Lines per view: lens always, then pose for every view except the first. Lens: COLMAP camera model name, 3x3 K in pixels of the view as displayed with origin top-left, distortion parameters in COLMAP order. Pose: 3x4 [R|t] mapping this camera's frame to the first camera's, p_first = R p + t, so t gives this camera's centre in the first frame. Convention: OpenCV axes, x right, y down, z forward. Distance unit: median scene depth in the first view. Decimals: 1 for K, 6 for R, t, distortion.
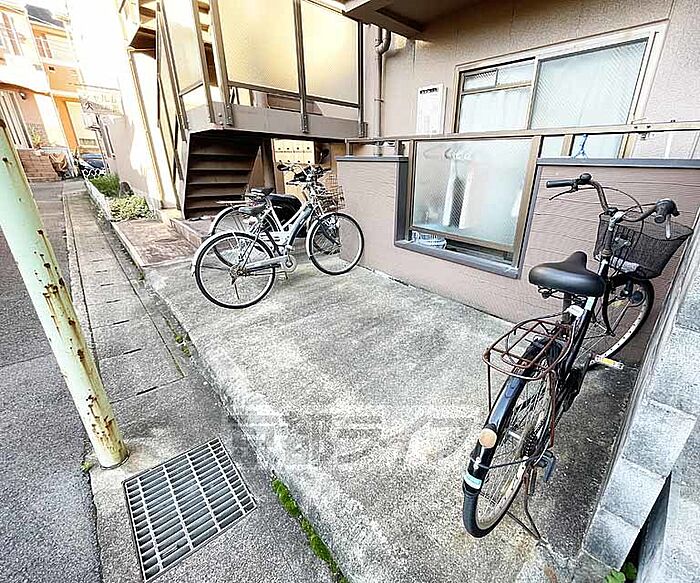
lens RADIAL K [[313.9, 0, 389.7], [0, 313.9, 291.6], [0, 0, 1]] dist [-0.003631, 0.000184]
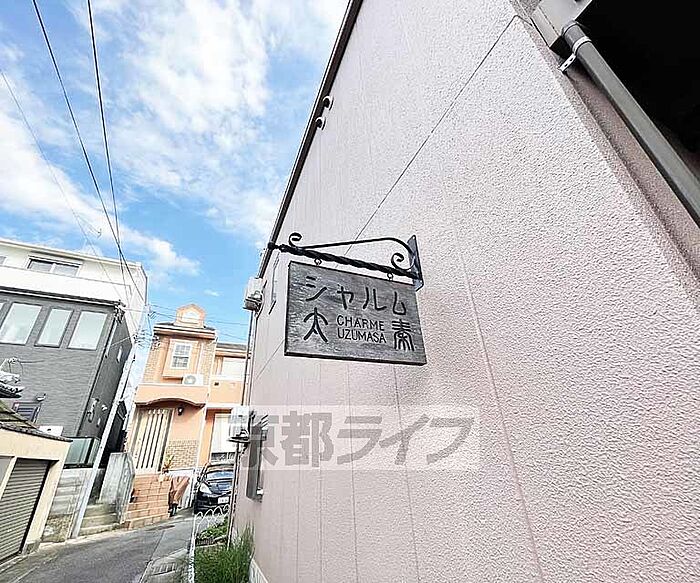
lens RADIAL K [[313.9, 0, 355.8], [0, 313.9, 292.8], [0, 0, 1]] dist [-0.003631, 0.000184]
pose [[0.937979, -0.226684, -0.262315, -1.488588], [-0.049875, 0.660525, -0.749145, -0.774378], [0.343085, 0.715766, 0.608253, 1.475606]]
